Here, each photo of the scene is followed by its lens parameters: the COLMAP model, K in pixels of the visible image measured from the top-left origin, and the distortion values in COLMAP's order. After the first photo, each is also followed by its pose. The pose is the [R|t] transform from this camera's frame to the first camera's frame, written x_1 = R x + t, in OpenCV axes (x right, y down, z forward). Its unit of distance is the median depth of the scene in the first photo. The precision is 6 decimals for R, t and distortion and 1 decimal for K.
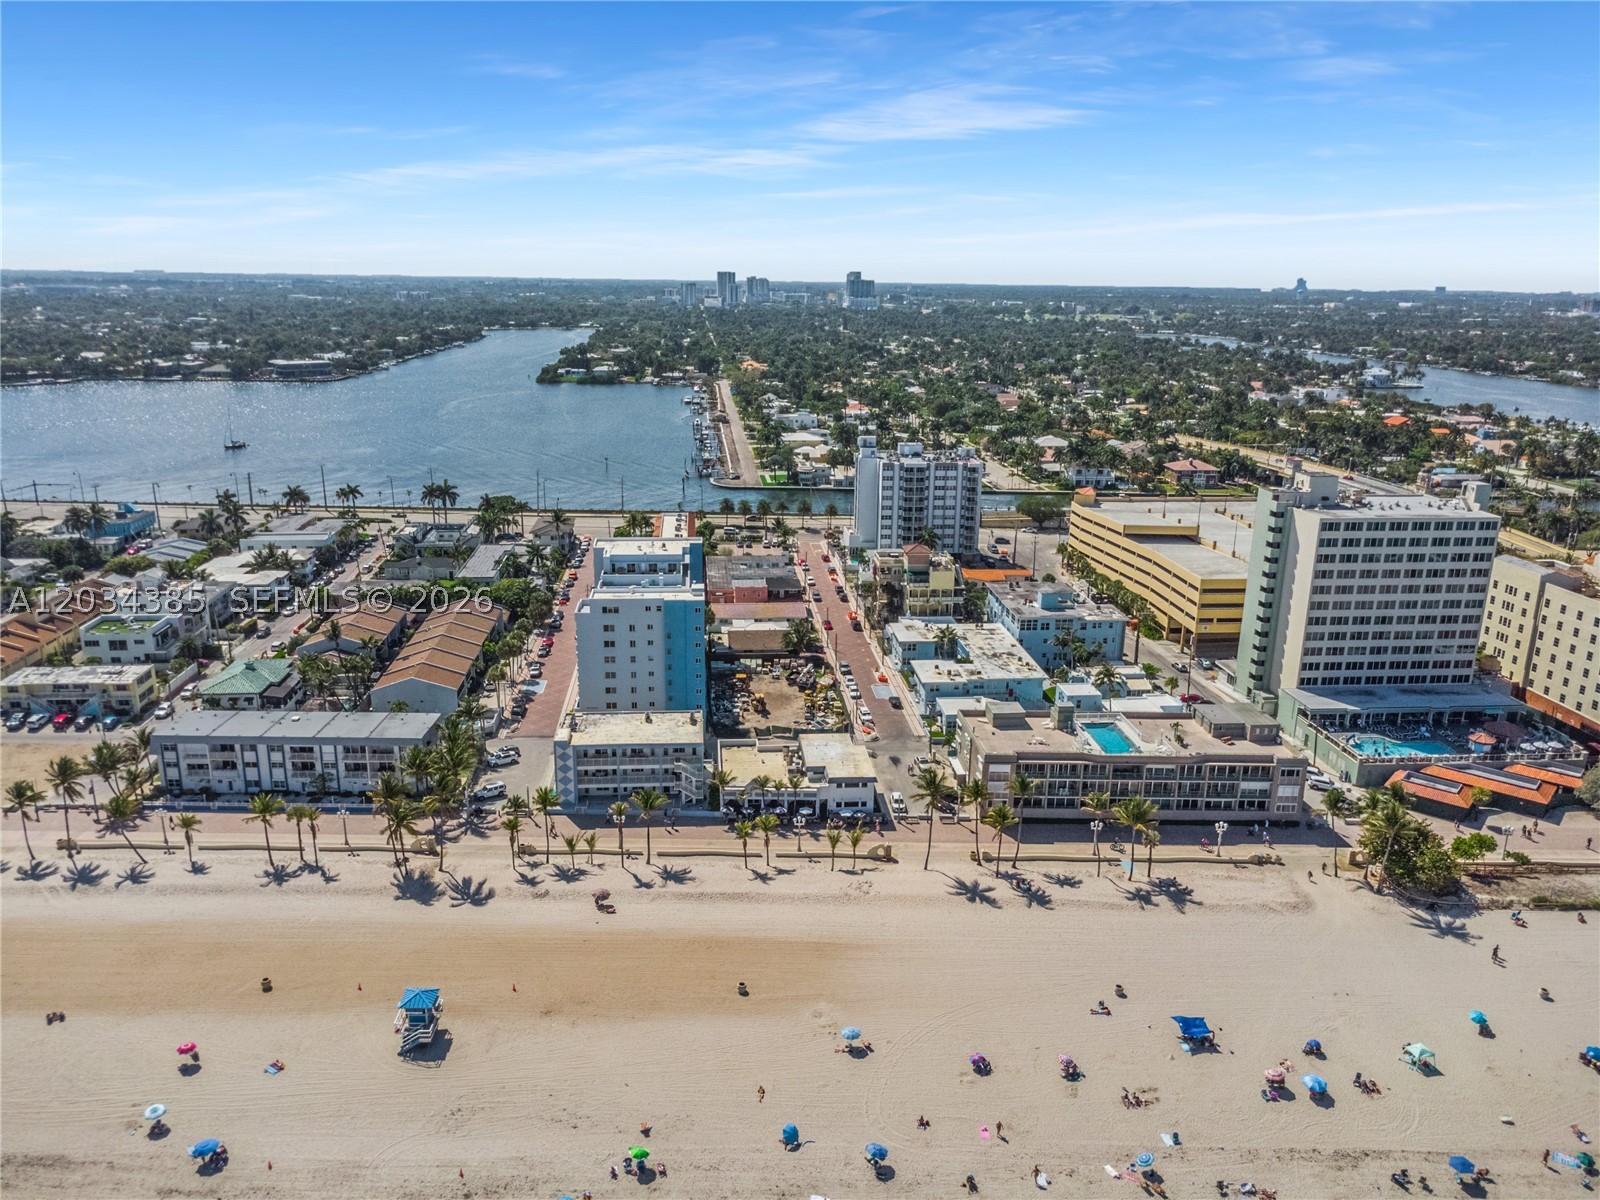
lens RADIAL K [[1156.8, 0, 800.0], [0, 1156.8, 600.0], [0, 0, 1]] dist [0.007679, -0.000372]
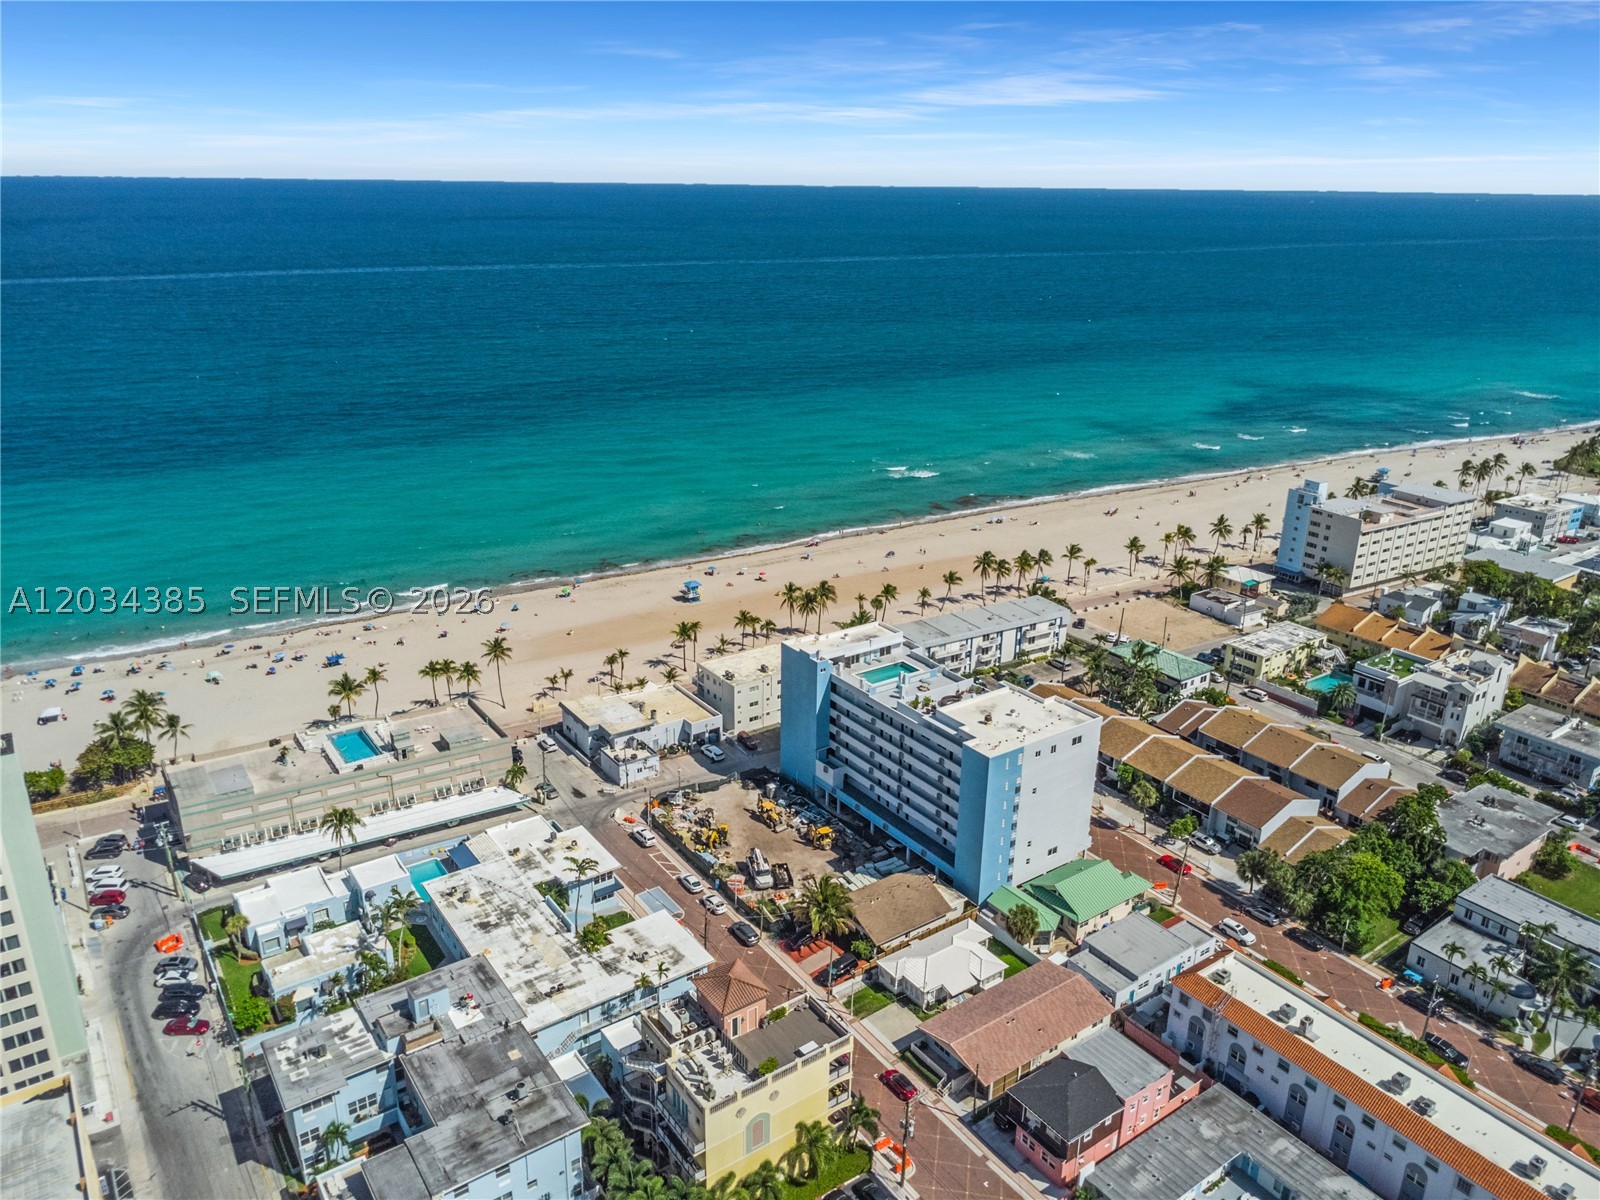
lens RADIAL K [[1156.8, 0, 800.0], [0, 1156.8, 600.0], [0, 0, 1]] dist [0.007679, -0.000372]
pose [[-0.865435, 0.147758, -0.478738, 0.301359], [-0.158139, 0.826120, 0.540849, -0.462464], [0.475410, 0.543776, -0.691587, 1.383969]]
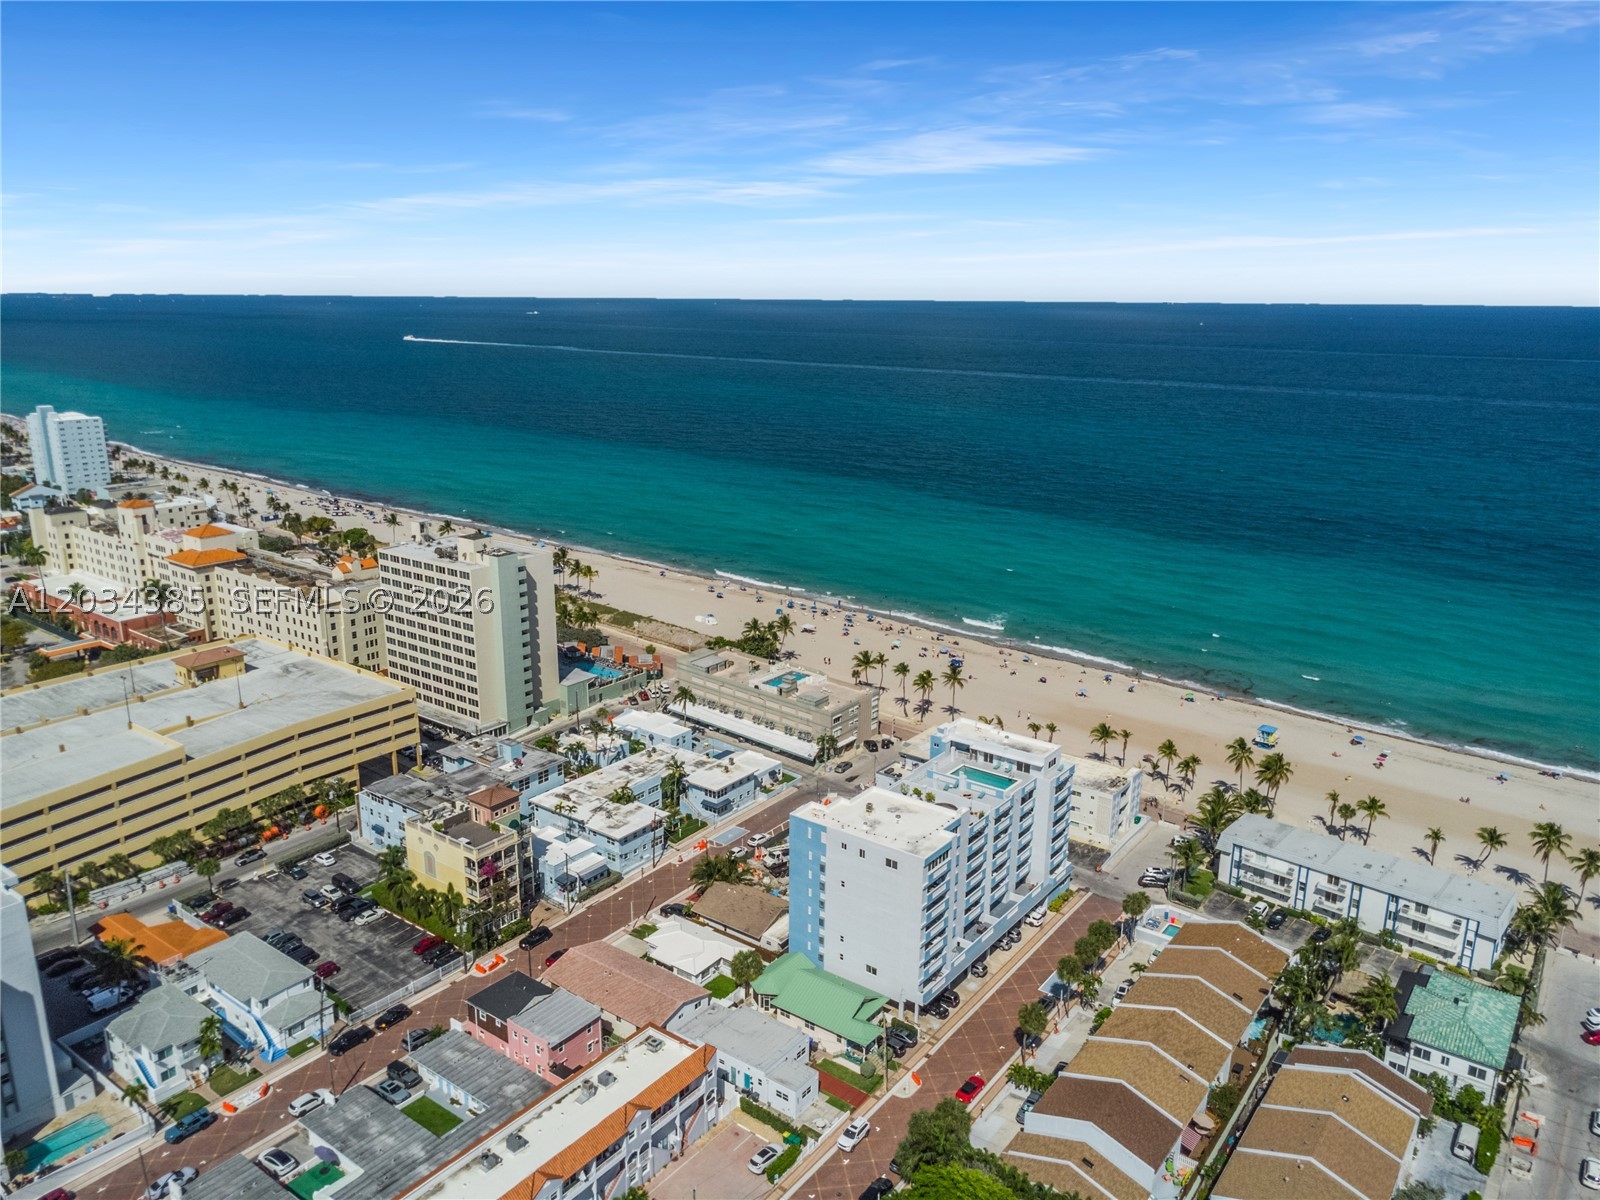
lens RADIAL K [[1156.8, 0, 800.0], [0, 1156.8, 600.0], [0, 0, 1]] dist [0.007679, -0.000372]
pose [[-0.742286, -0.192650, 0.641792, -0.511410], [0.160992, 0.878453, 0.449890, -0.478911], [-0.650456, 0.437271, -0.621048, 1.404684]]
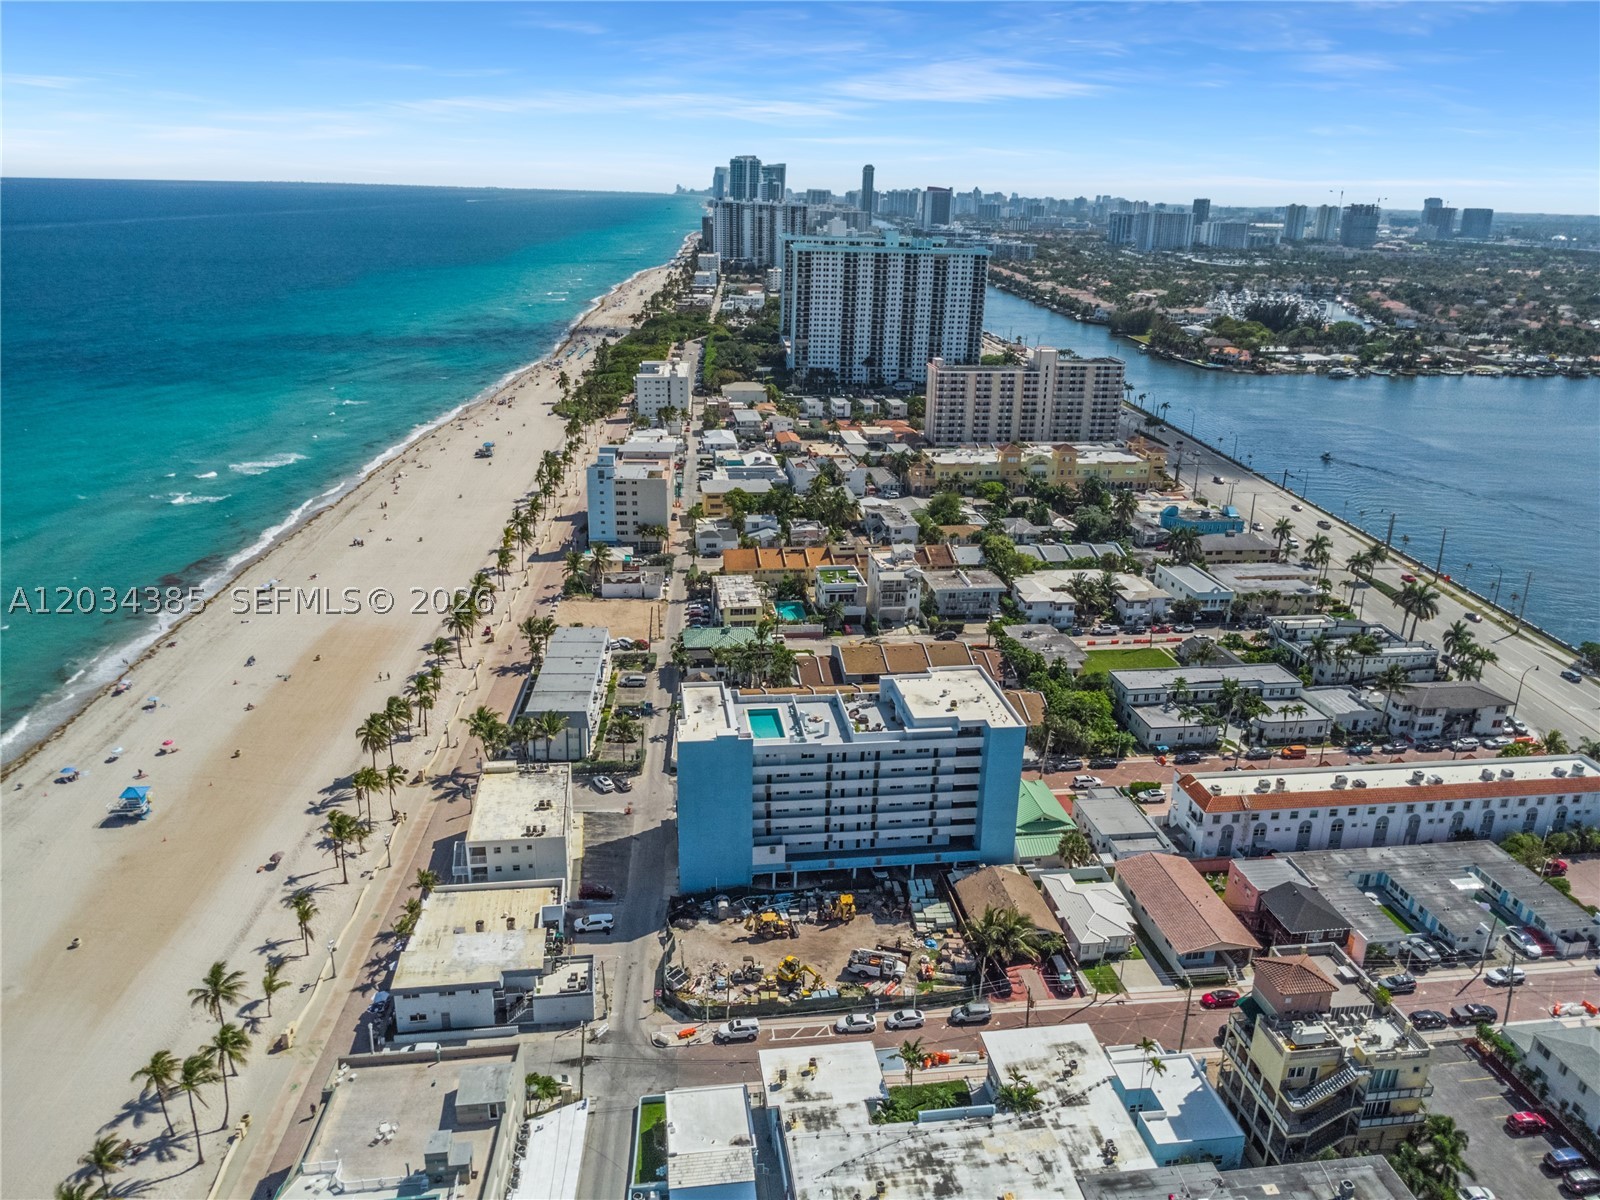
lens RADIAL K [[1156.8, 0, 800.0], [0, 1156.8, 600.0], [0, 0, 1]] dist [0.007679, -0.000372]
pose [[0.056591, 0.321474, -0.945226, 0.534785], [-0.290259, 0.911147, 0.292506, -0.287717], [0.955273, 0.257807, 0.144874, 0.785680]]
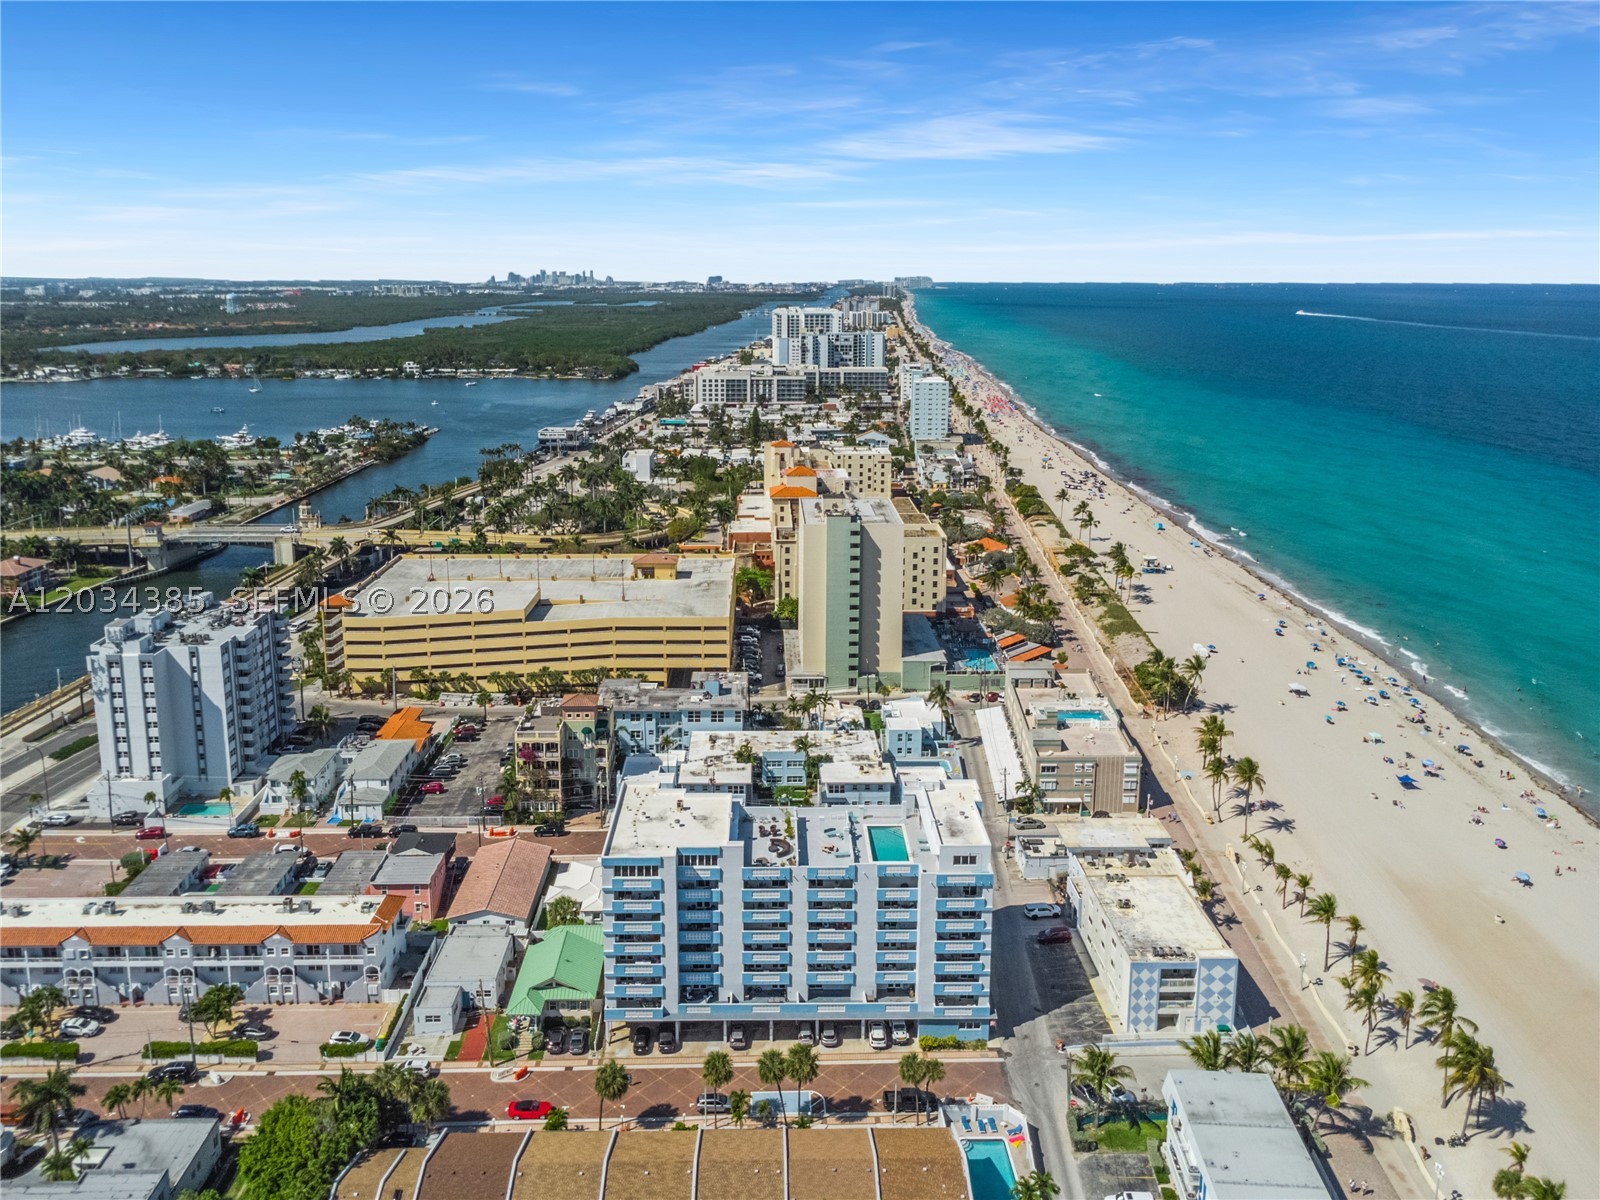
lens RADIAL K [[1197.9, 0, 785.4], [0, 1197.9, 508.2], [0, 0, 1]] dist [0.006289, 0.004185]
pose [[0.071905, -0.203772, 0.976374, -0.731015], [0.266939, 0.947130, 0.178010, -0.305572], [-0.961027, 0.247832, 0.122498, 0.817801]]
